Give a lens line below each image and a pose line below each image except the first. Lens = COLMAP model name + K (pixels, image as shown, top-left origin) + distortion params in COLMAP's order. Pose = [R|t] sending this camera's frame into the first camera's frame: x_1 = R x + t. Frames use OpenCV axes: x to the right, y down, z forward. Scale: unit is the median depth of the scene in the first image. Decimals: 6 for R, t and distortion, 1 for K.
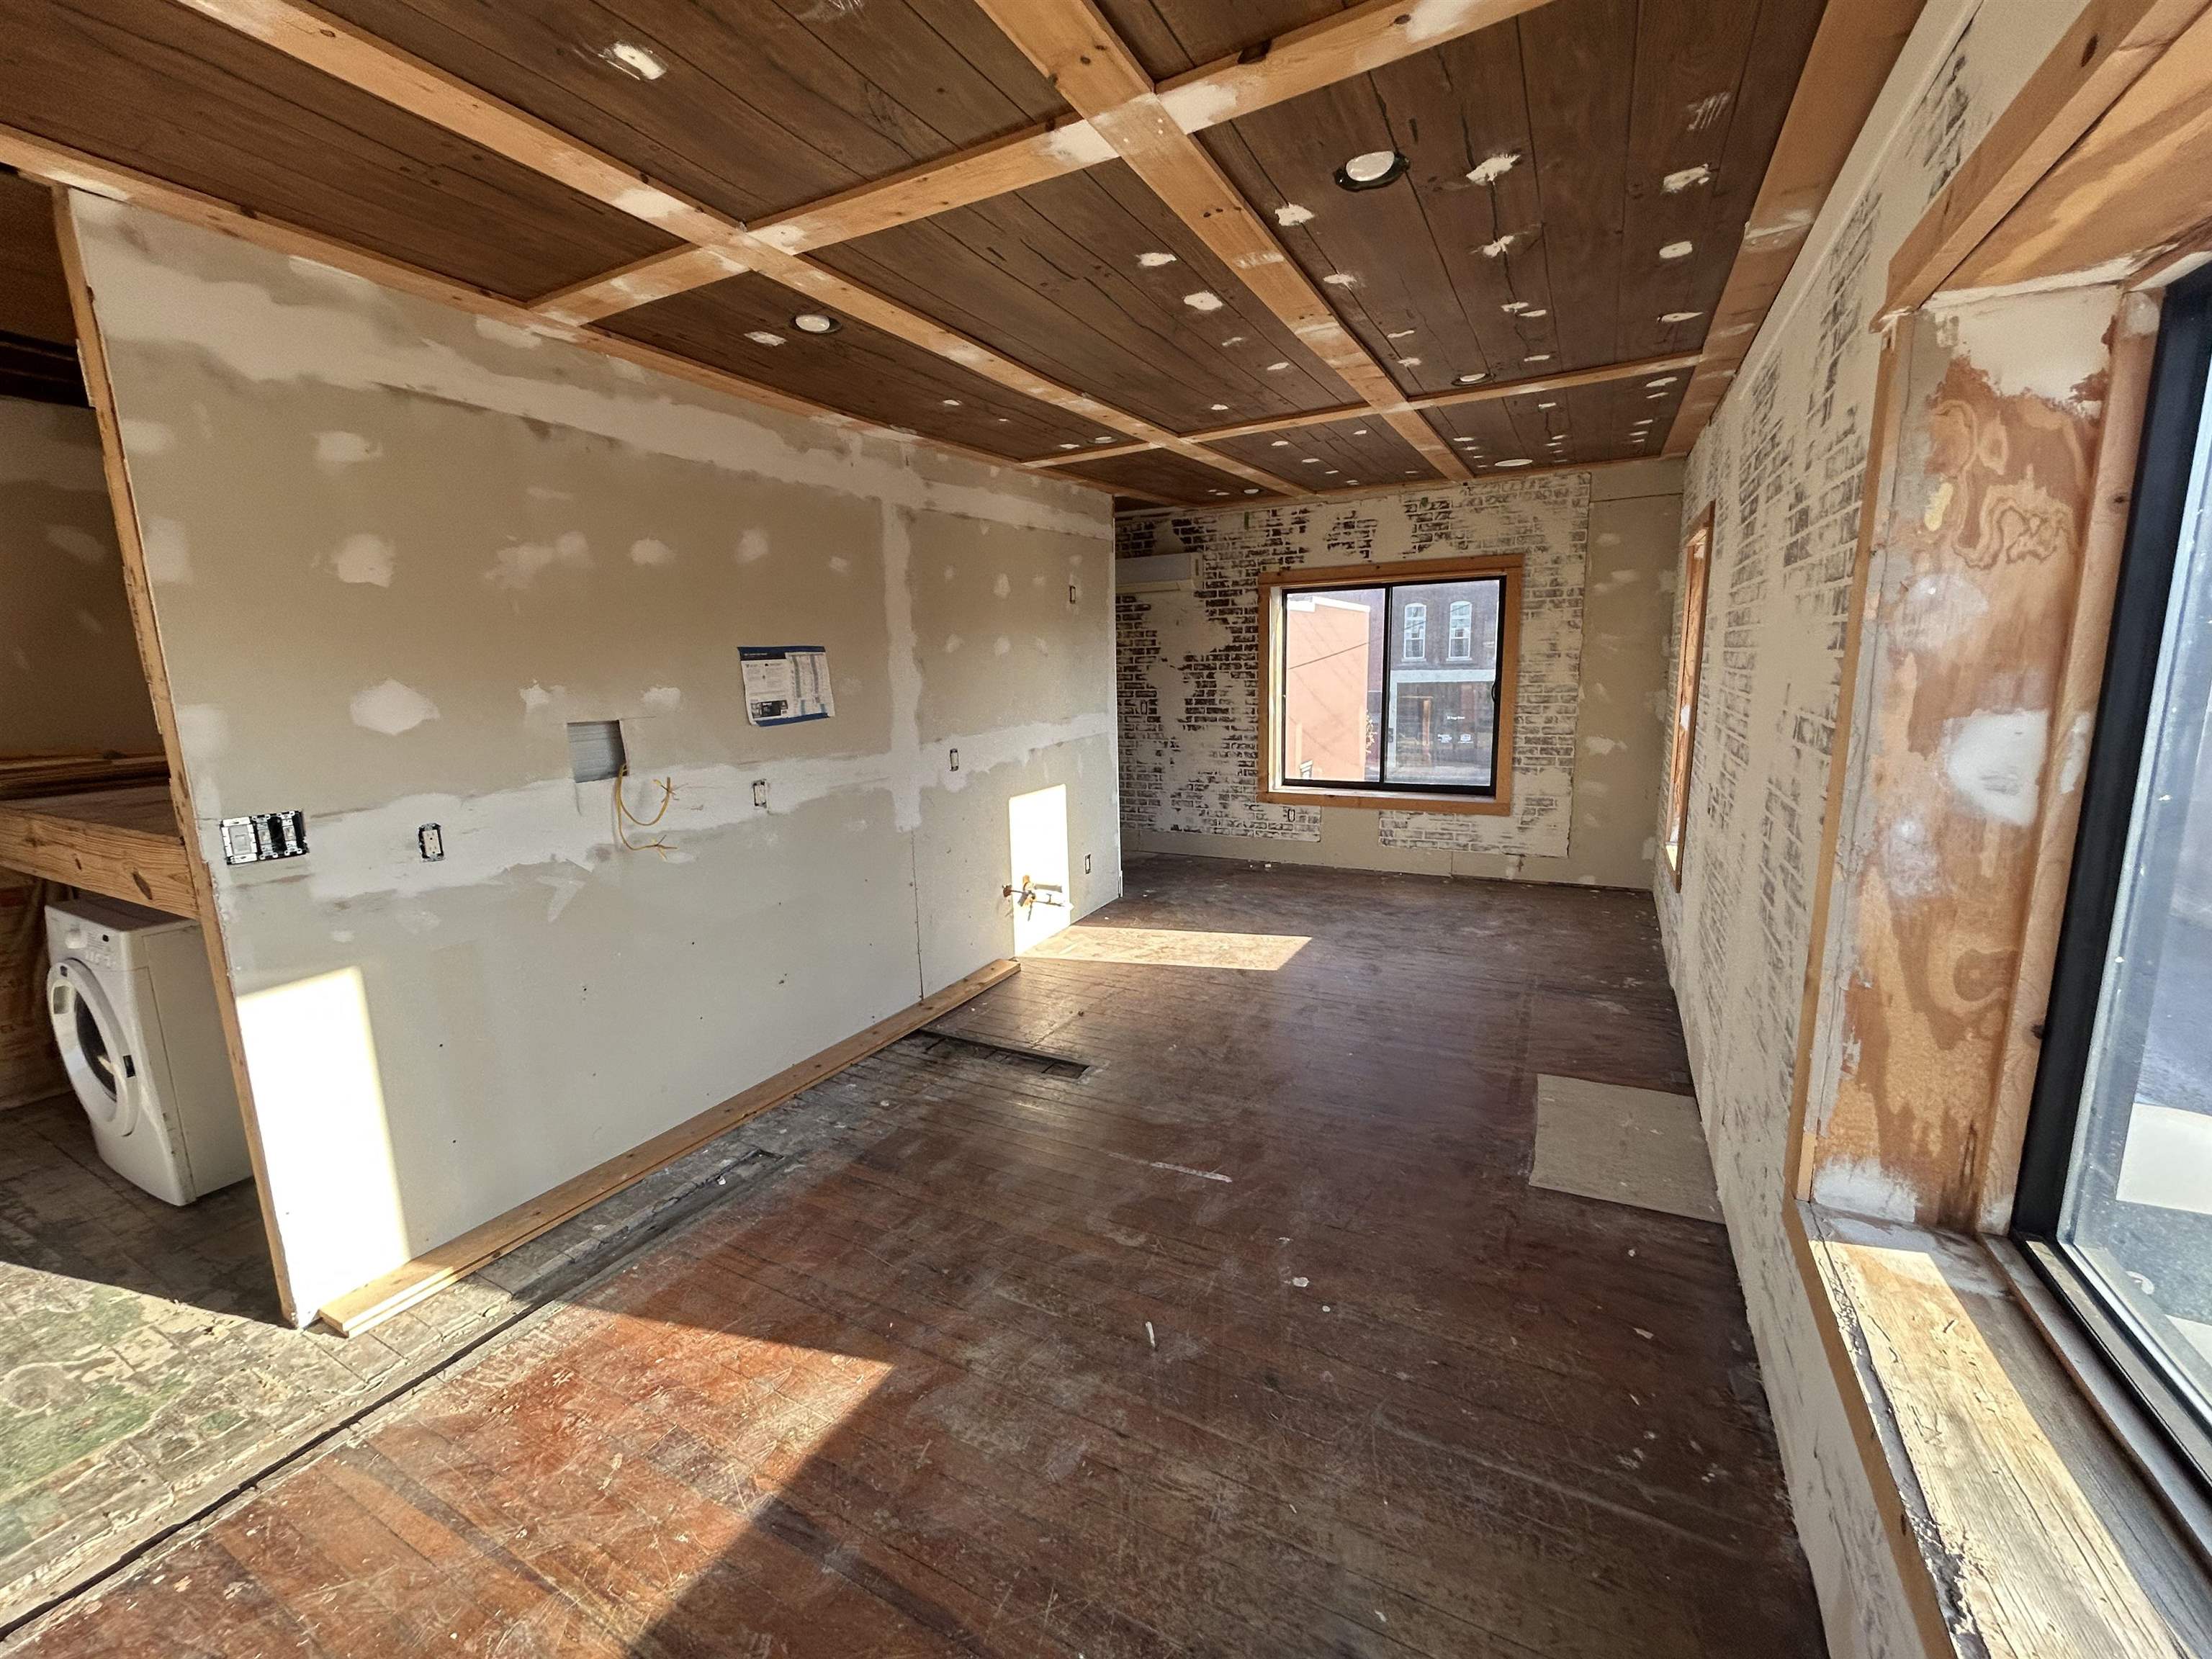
lens RADIAL K [[894.8, 0, 1098.1], [0, 894.8, 824.0], [0, 0, 1]] dist [-0.000461, 0.000563]
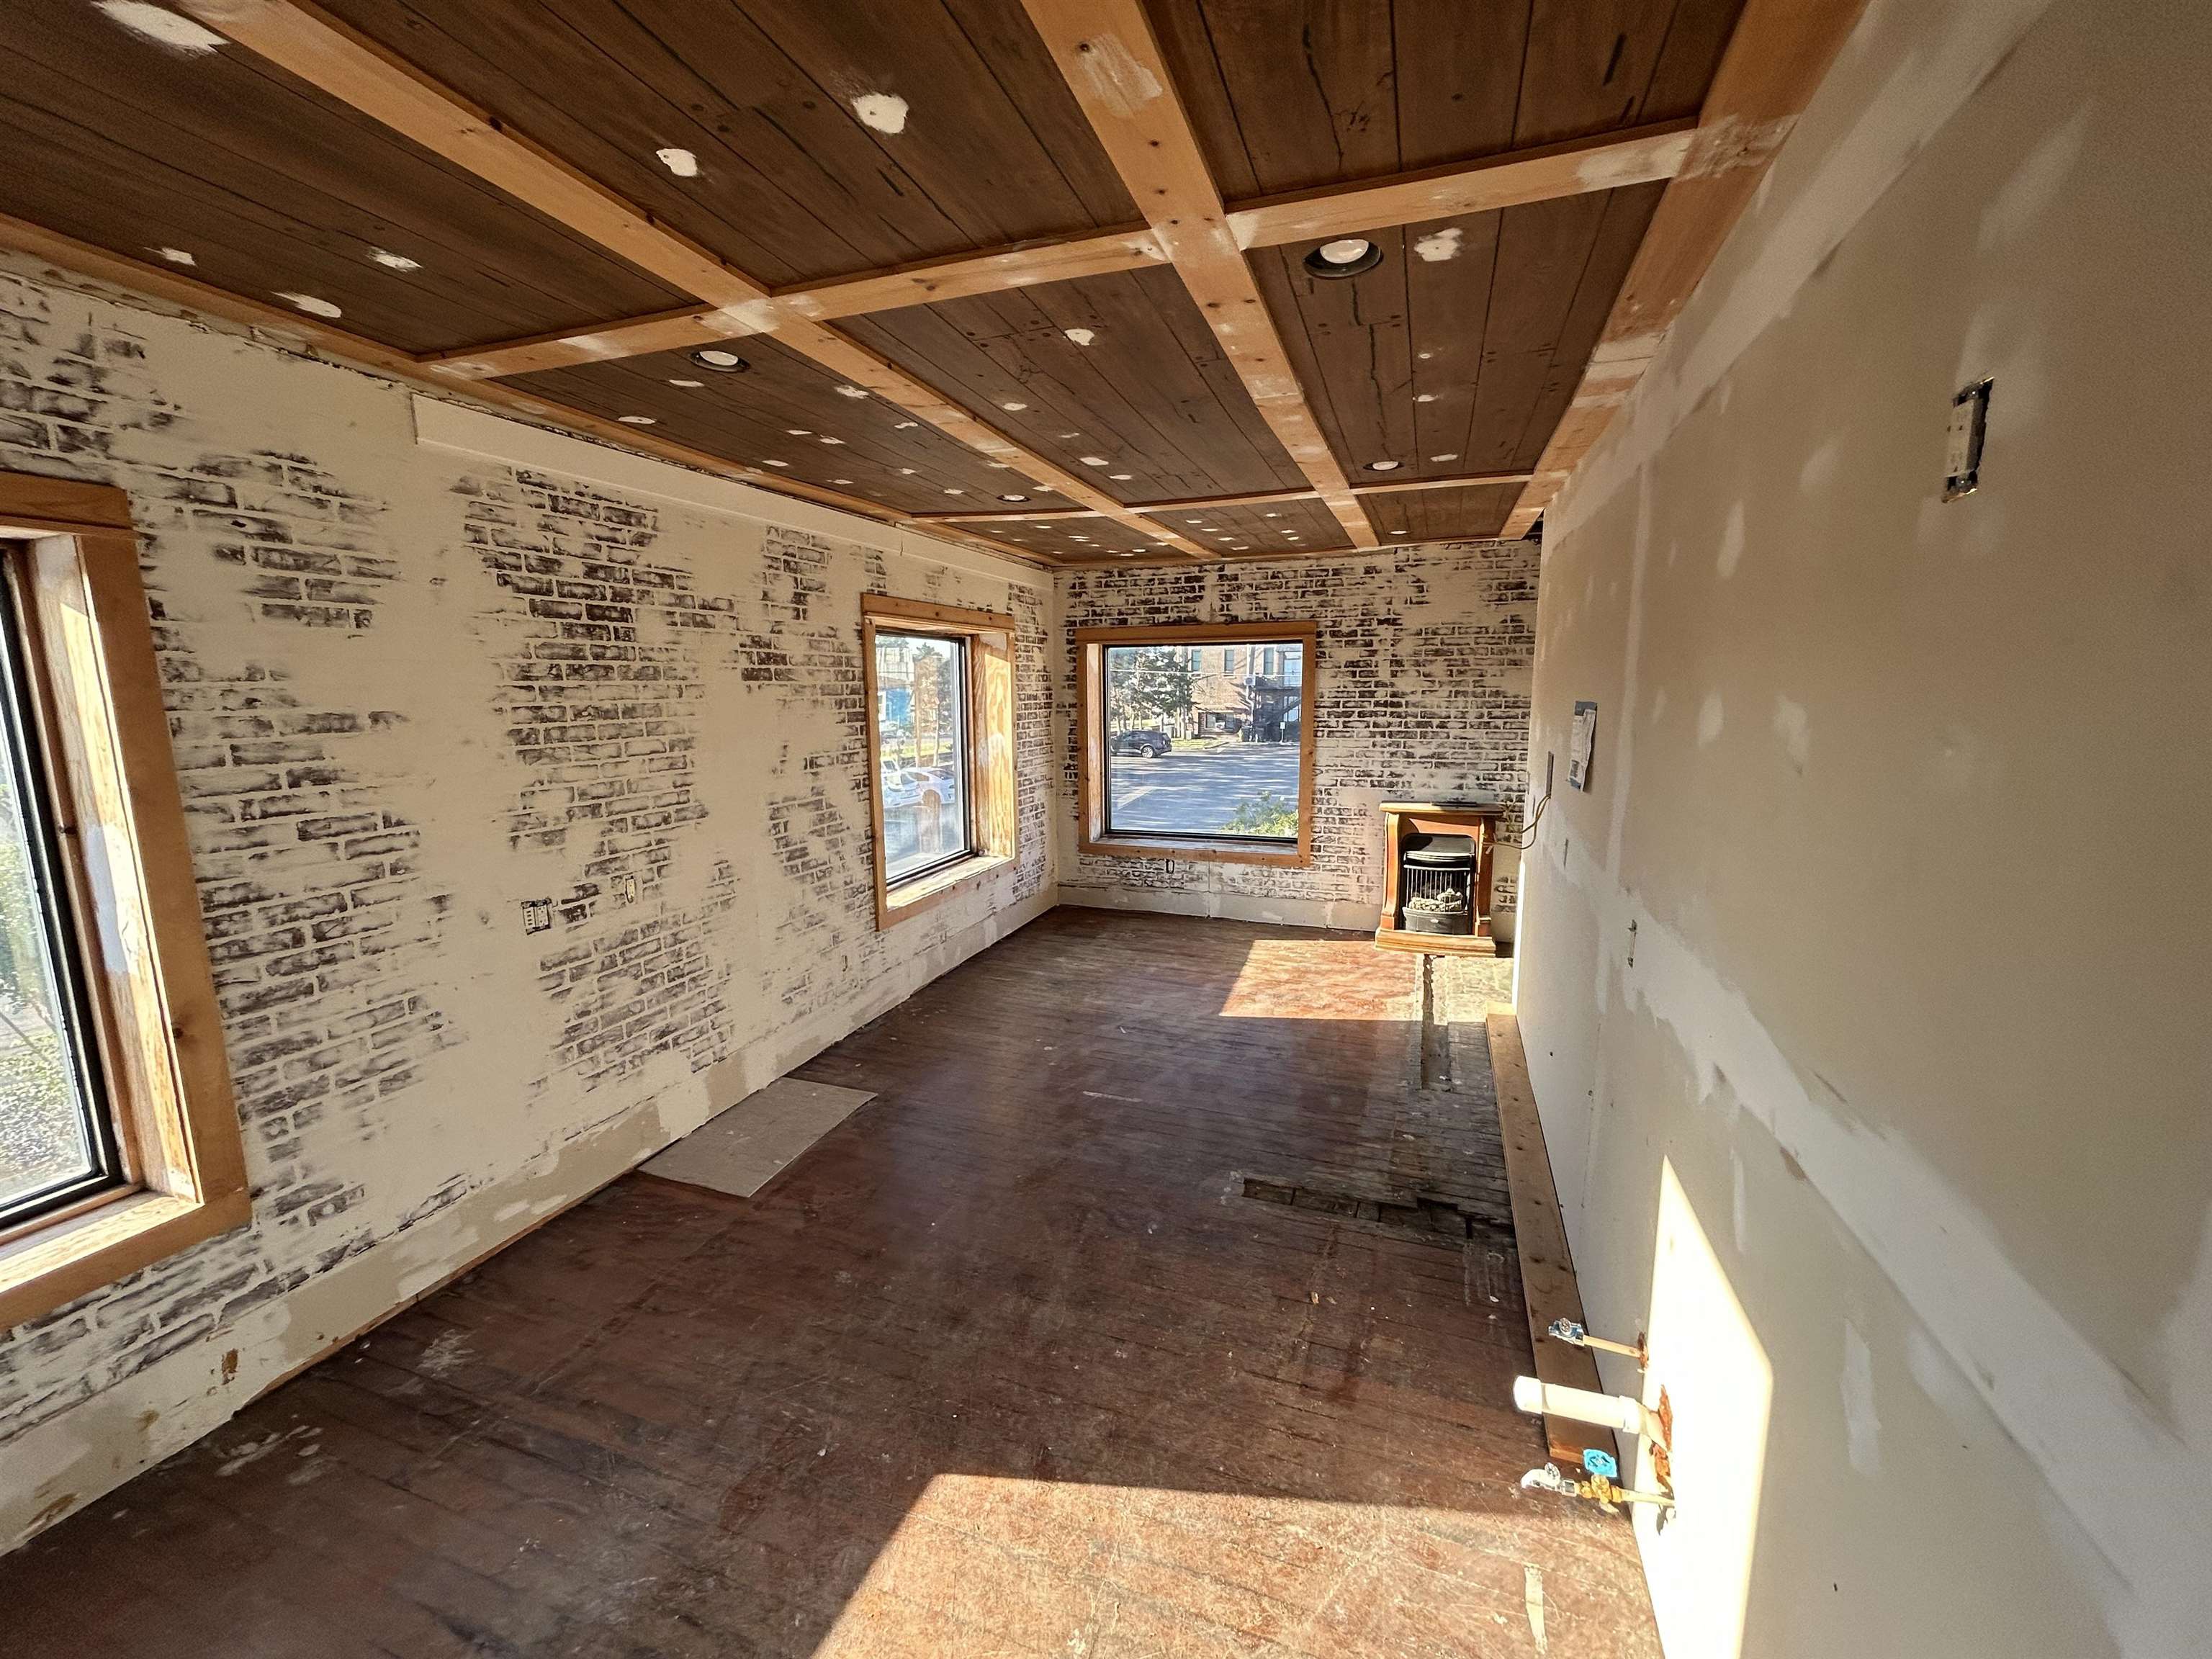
lens RADIAL K [[894.8, 0, 1098.1], [0, 894.8, 824.0], [0, 0, 1]] dist [-0.000461, 0.000563]
pose [[-0.988909, 0.058661, -0.136450, 0.264047], [0.009975, 0.942856, 0.333050, -0.418395], [0.148190, 0.327995, -0.932984, 1.956525]]
